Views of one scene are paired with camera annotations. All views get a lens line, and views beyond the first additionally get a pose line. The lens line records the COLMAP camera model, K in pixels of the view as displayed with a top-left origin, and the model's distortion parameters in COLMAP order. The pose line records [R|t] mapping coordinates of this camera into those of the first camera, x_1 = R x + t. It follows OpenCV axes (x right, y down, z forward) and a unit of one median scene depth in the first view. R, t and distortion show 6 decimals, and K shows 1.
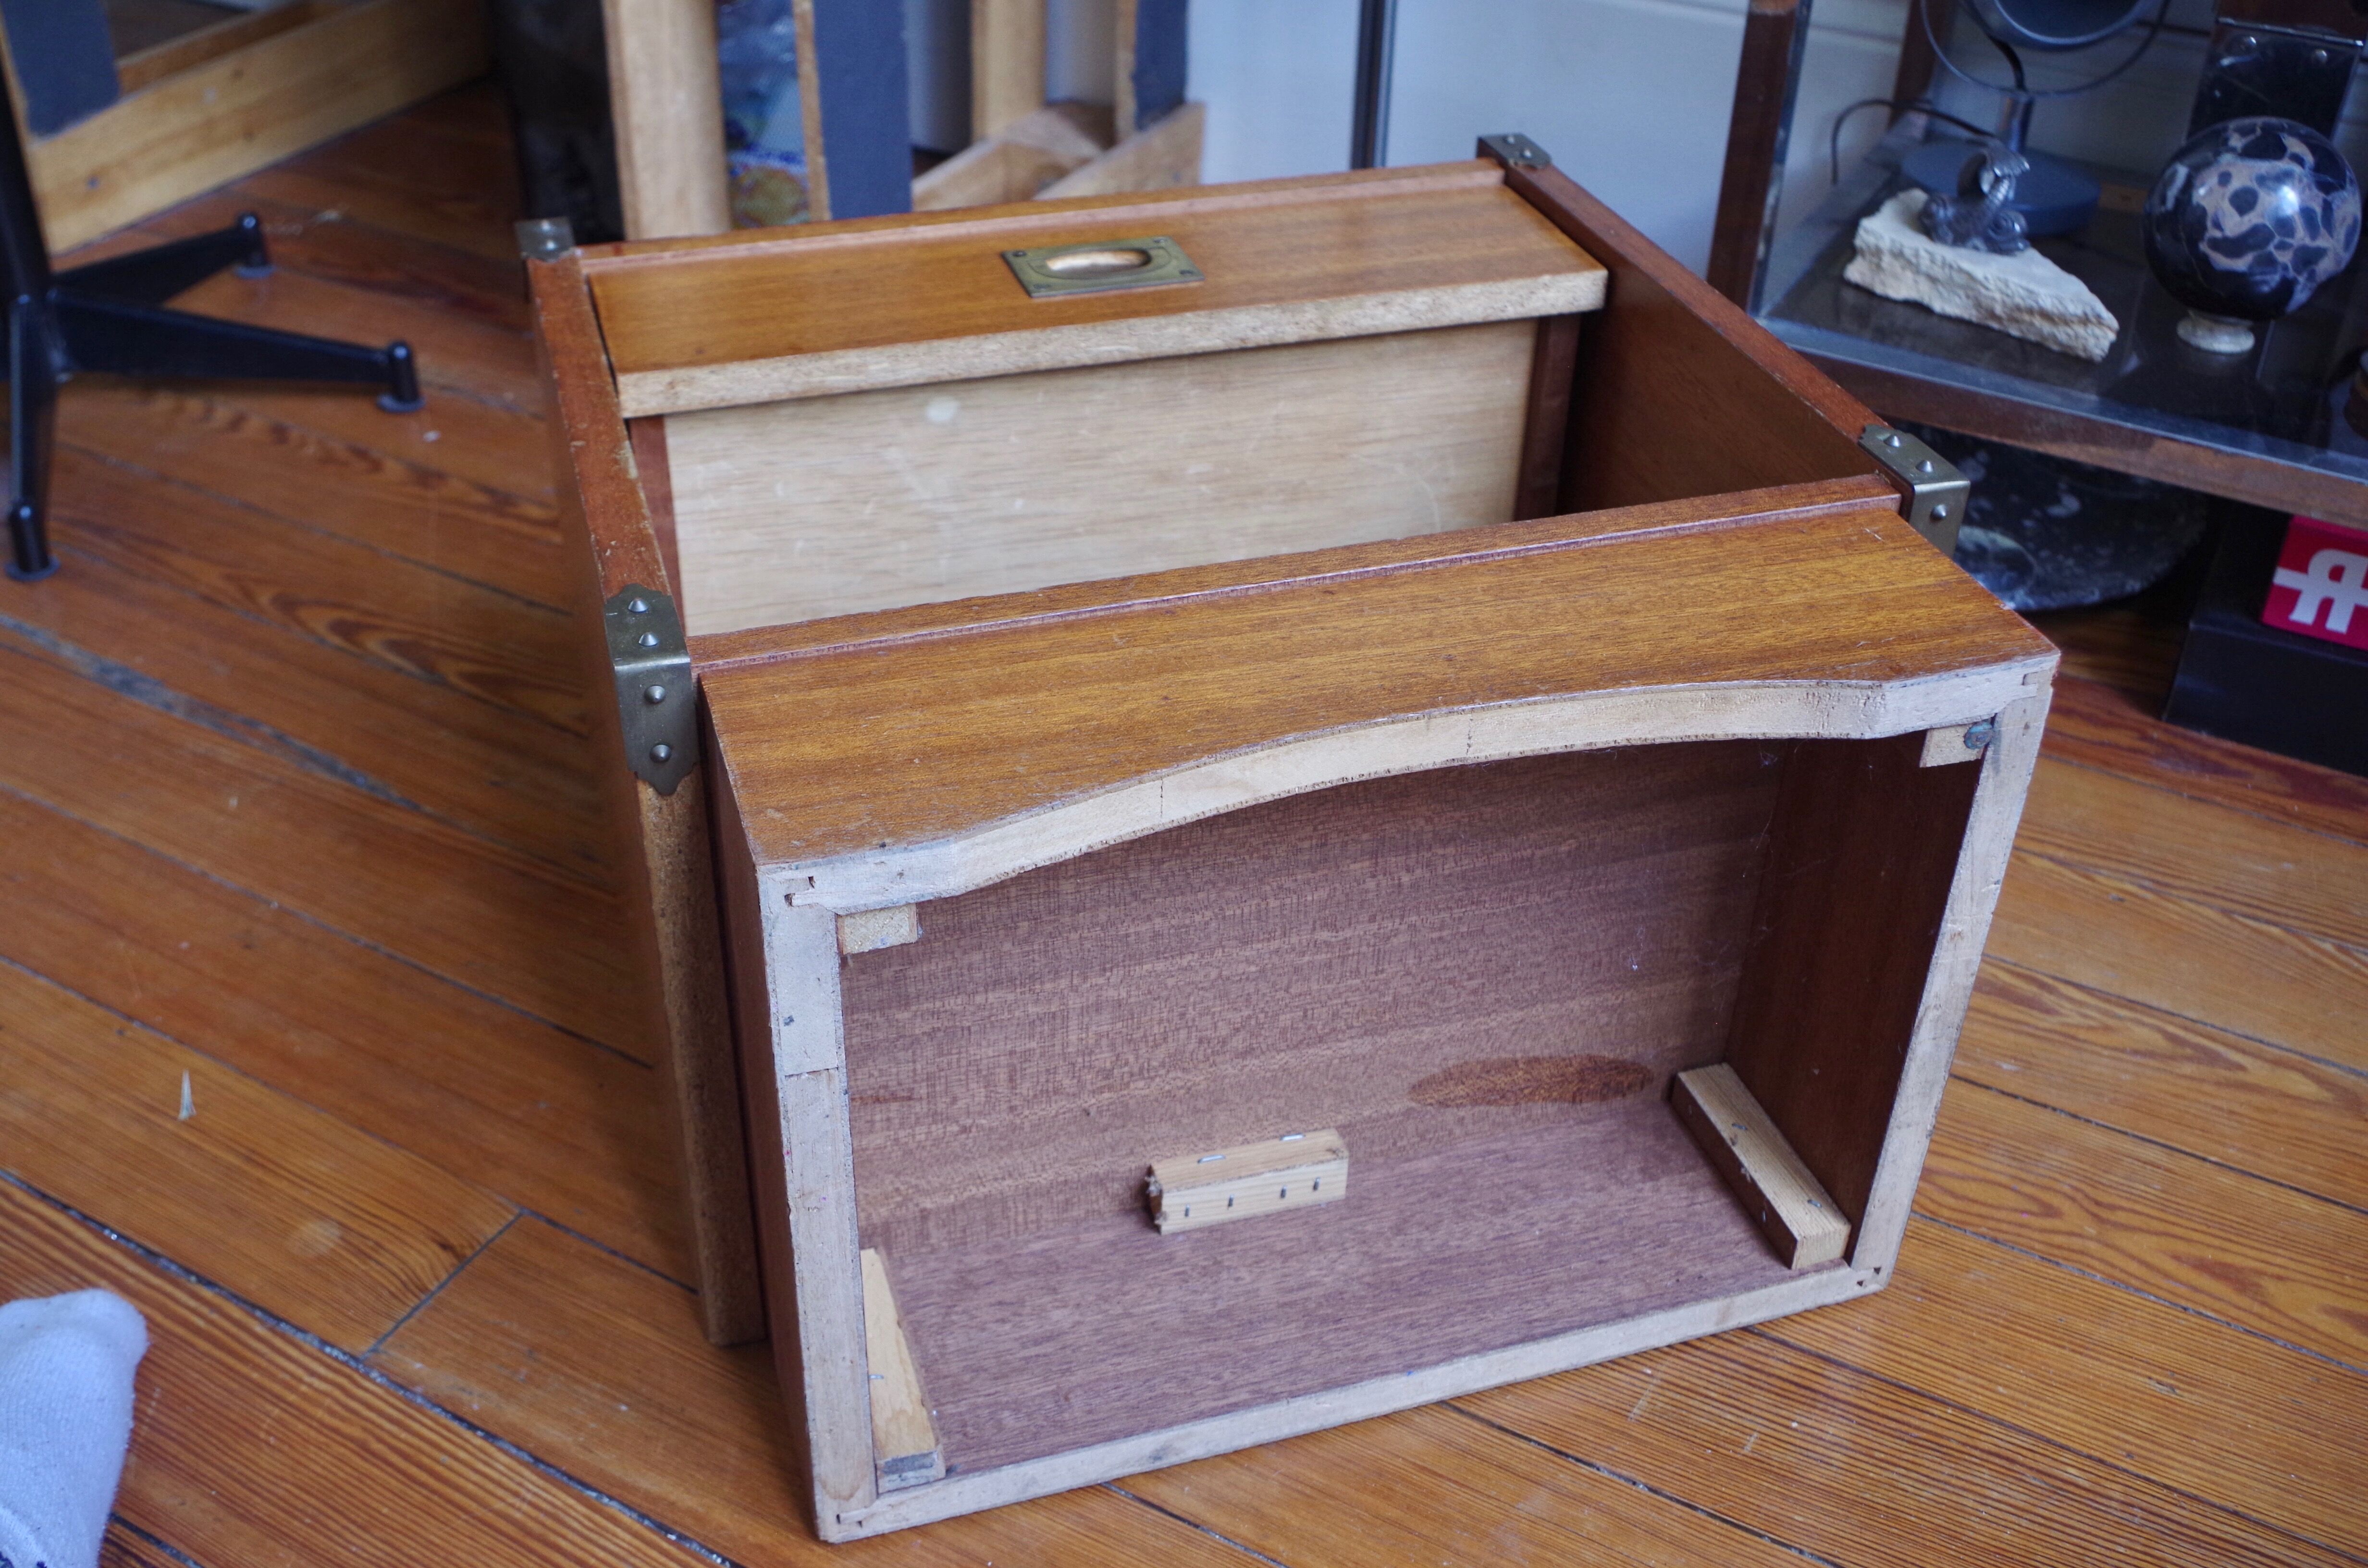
lens RADIAL K [[2250.6, 0, 1161.2], [0, 2250.6, 748.5], [0, 0, 1]] dist [-0.048868, 0.000000]
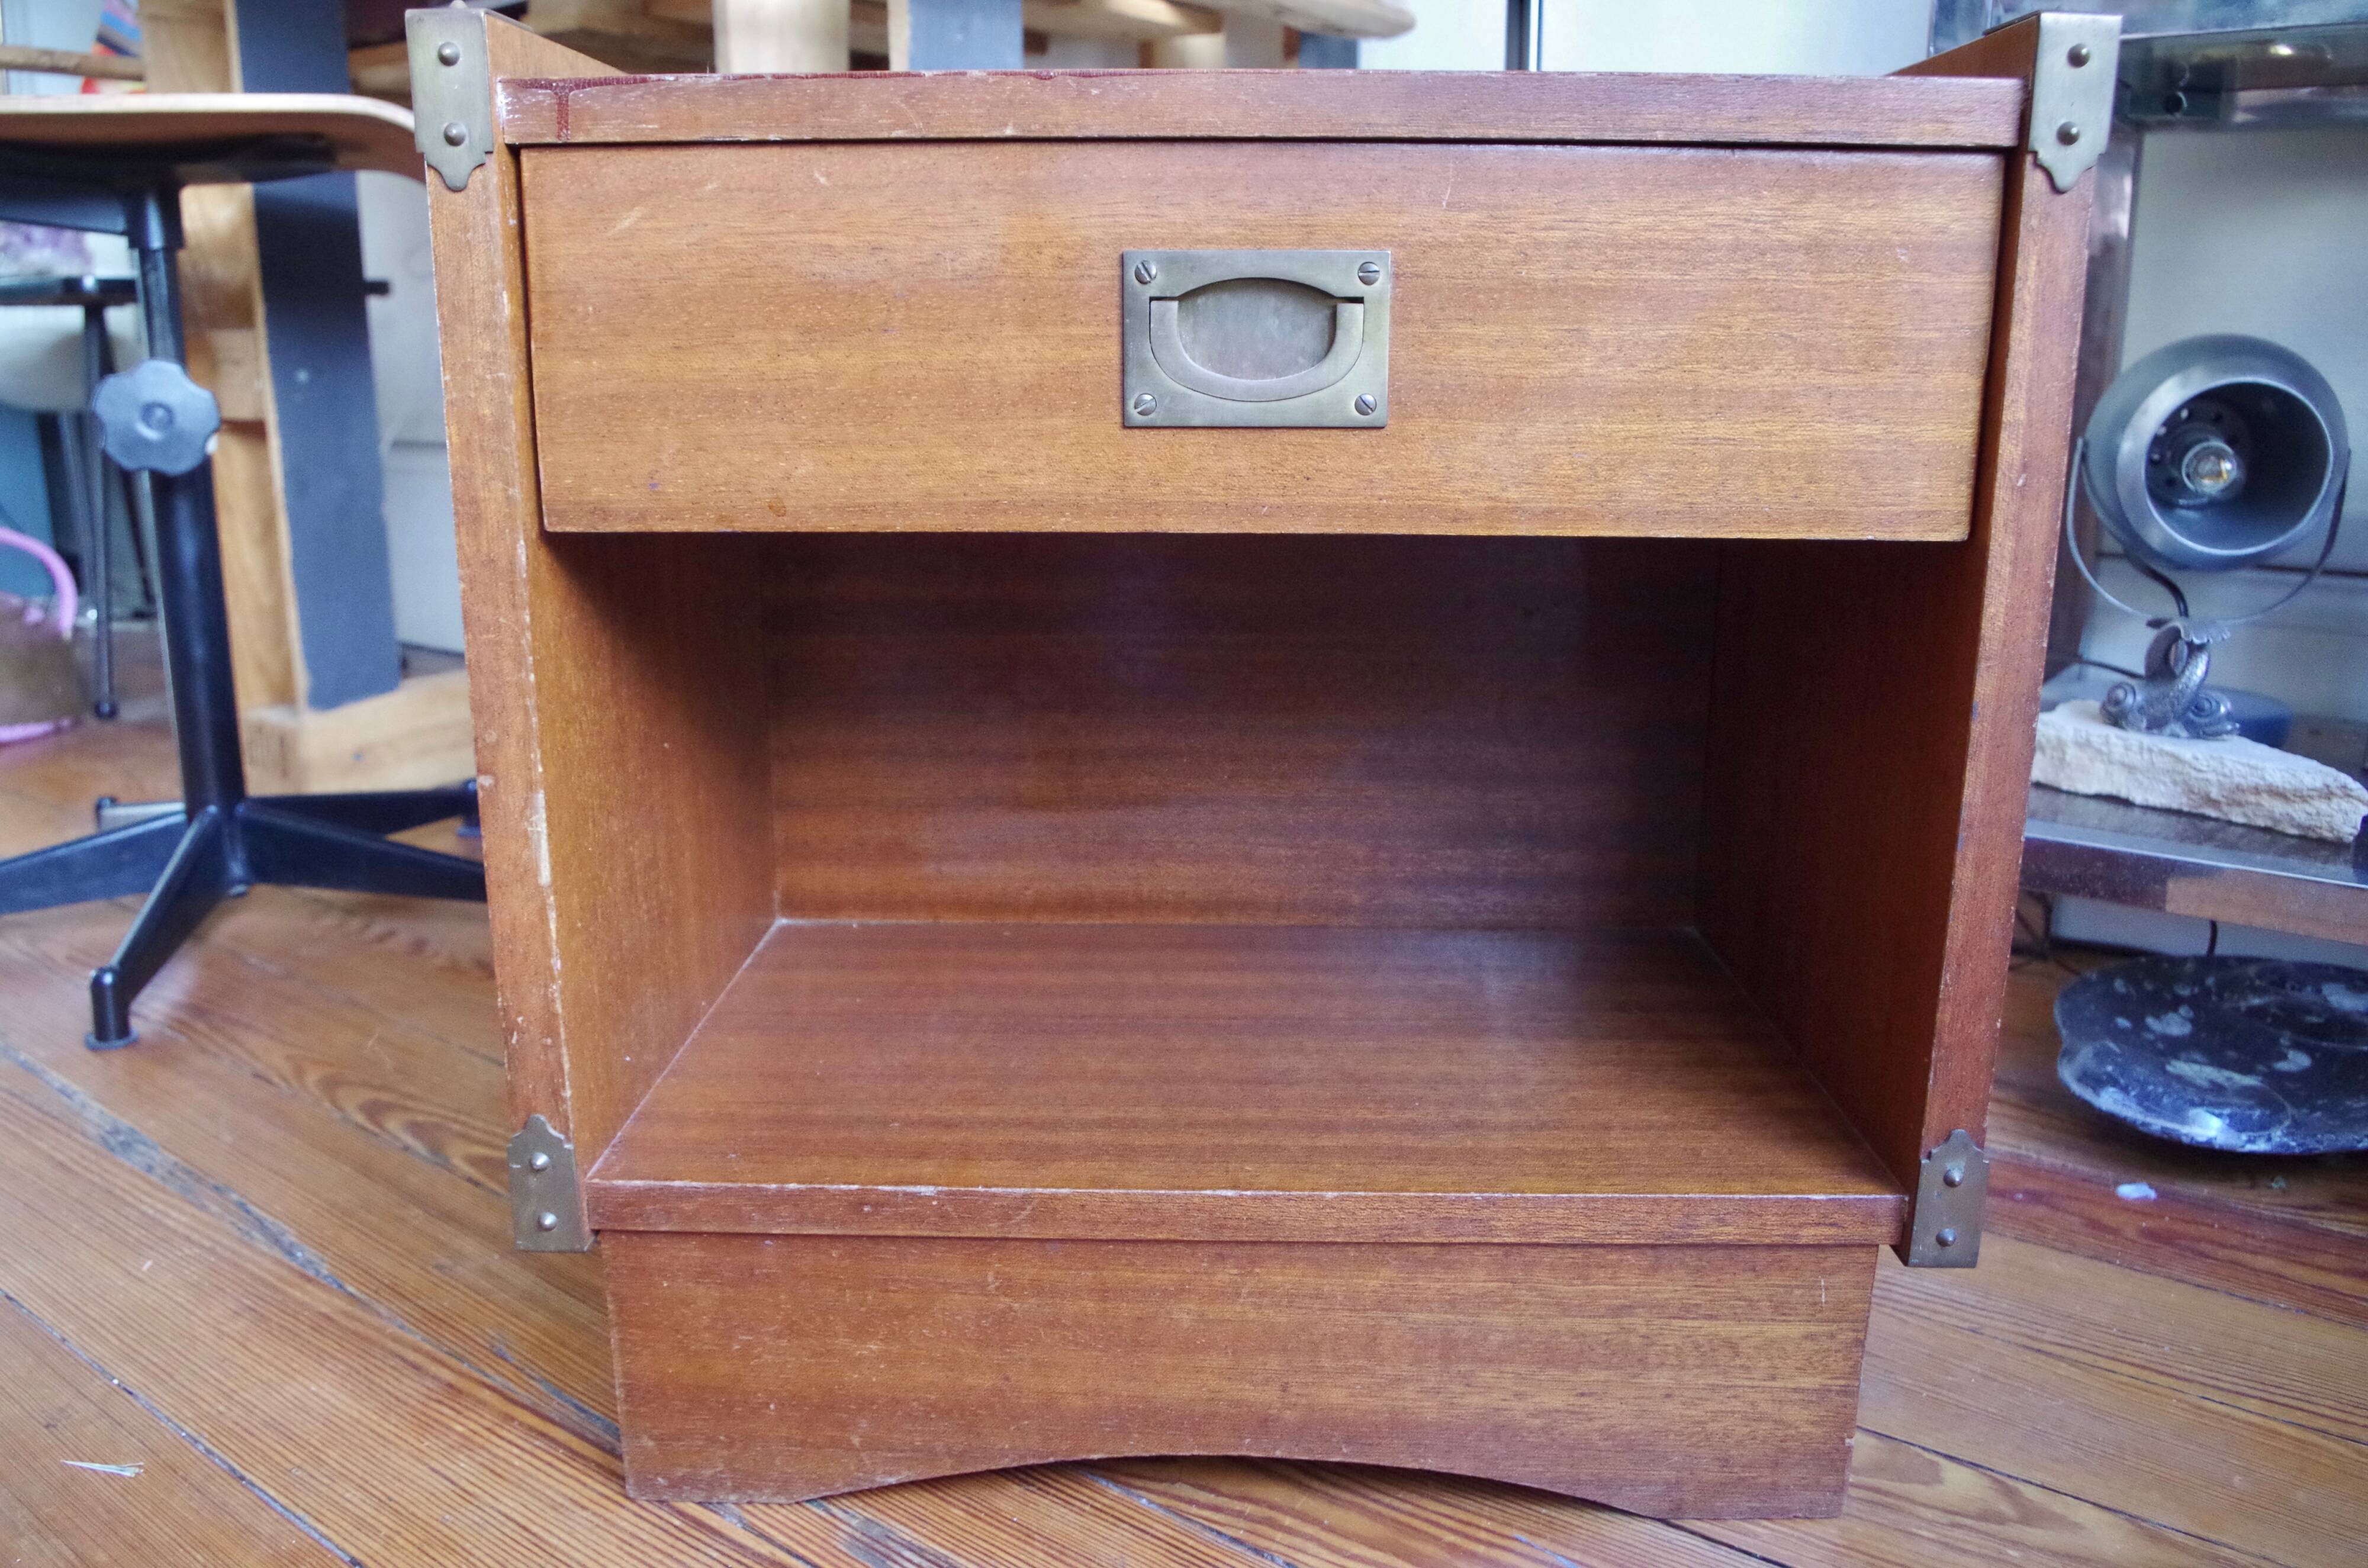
lens RADIAL K [[1757.2, 0, 1184.3], [0, 1757.2, 787.4], [0, 0, 1]] dist [-0.079835, 0.030581]
pose [[0.992449, 0.012318, -0.122034, 0.066294], [-0.053284, 0.939451, -0.338515, 0.054301], [0.110476, 0.342461, 0.933014, 0.375339]]
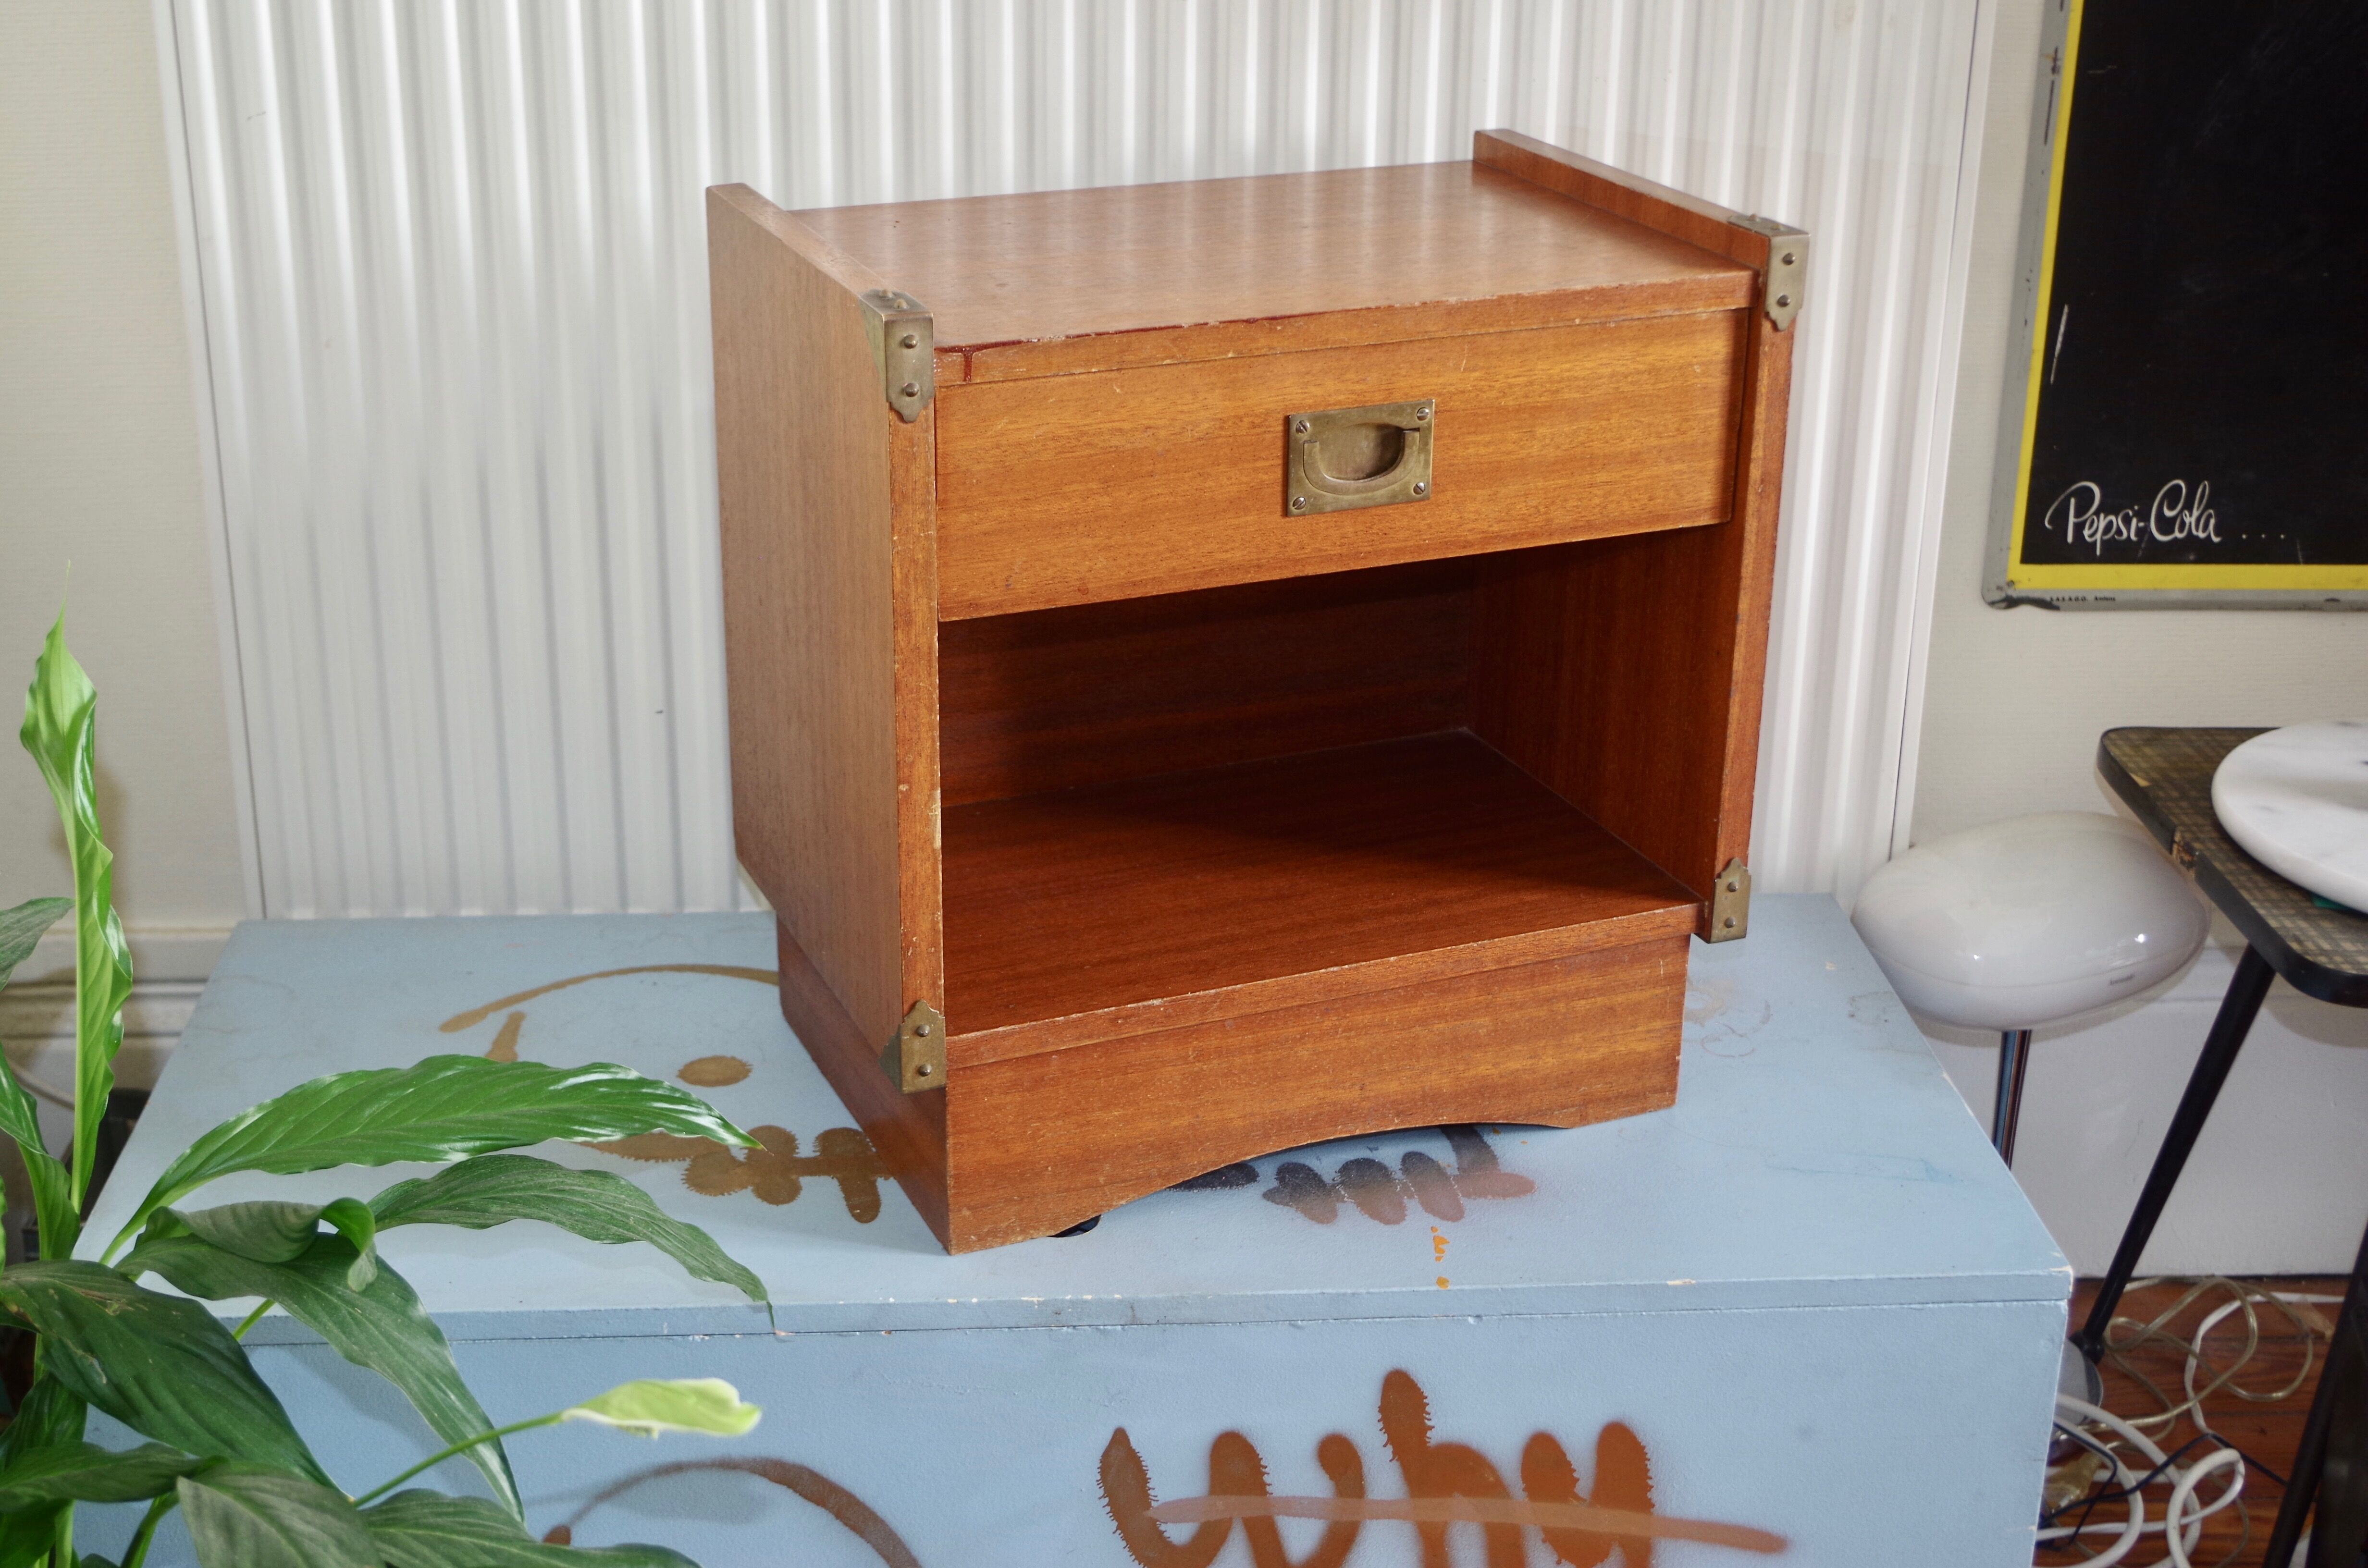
lens RADIAL K [[2960.1, 0, 1159.6], [0, 2960.1, 793.8], [0, 0, 1]] dist [-0.006520, 0.000000]
pose [[0.957513, -0.123097, 0.260800, -0.412948], [0.170899, 0.970633, -0.169307, 0.131841], [-0.232299, 0.206684, 0.950431, -0.411459]]
